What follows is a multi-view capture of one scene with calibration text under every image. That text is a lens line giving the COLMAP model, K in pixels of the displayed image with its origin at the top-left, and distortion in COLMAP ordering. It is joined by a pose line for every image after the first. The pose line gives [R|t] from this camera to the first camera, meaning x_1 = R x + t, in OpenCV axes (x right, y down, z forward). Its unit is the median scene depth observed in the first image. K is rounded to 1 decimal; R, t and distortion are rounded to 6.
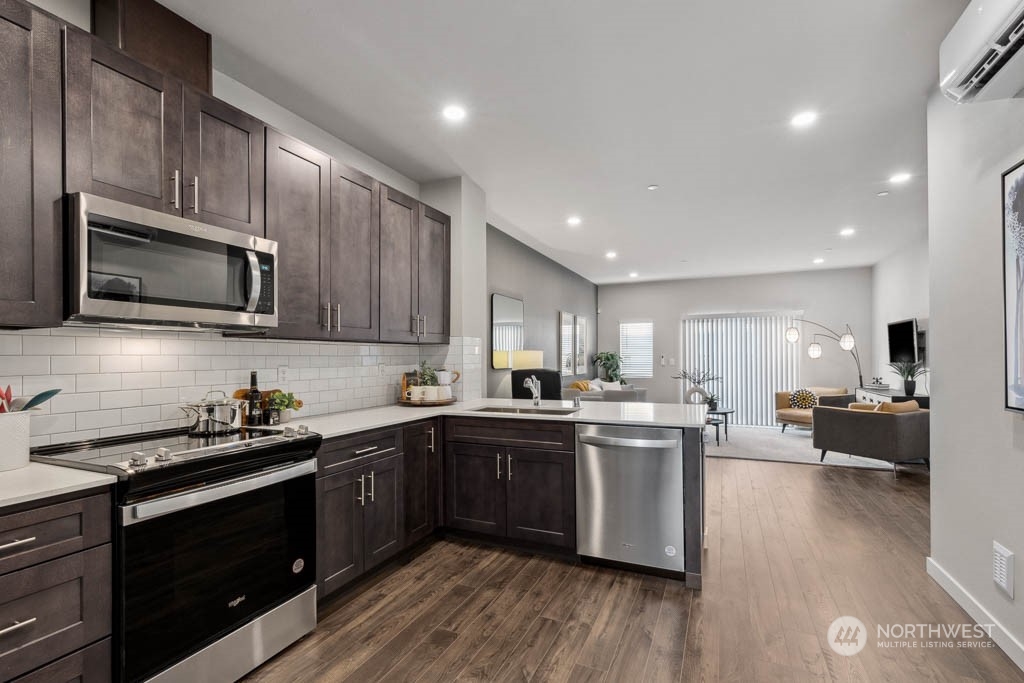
lens RADIAL K [[457.5, 0, 512.7], [0, 457.5, 354.8], [0, 0, 1]] dist [0.002544, 0.000102]
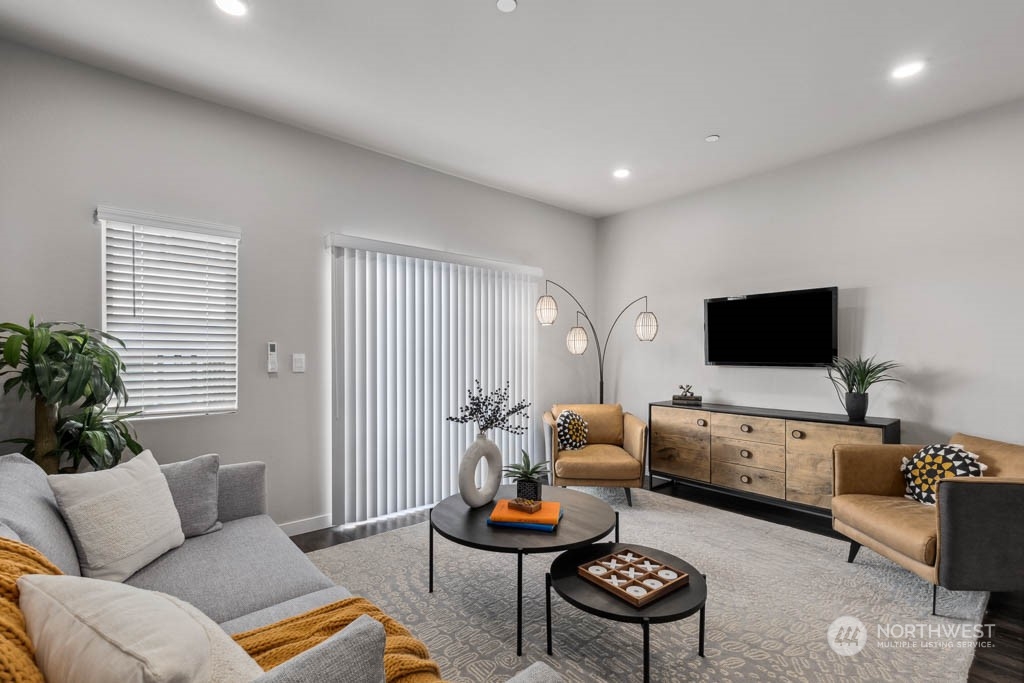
lens RADIAL K [[457.5, 0, 497.7], [0, 457.5, 361.1], [0, 0, 1]] dist [0.002544, 0.000102]
pose [[0.436689, -0.009578, 0.899562, 0.137438], [-0.010002, 0.999830, 0.015501, 0.009910], [-0.899557, -0.015767, 0.436519, 0.992722]]
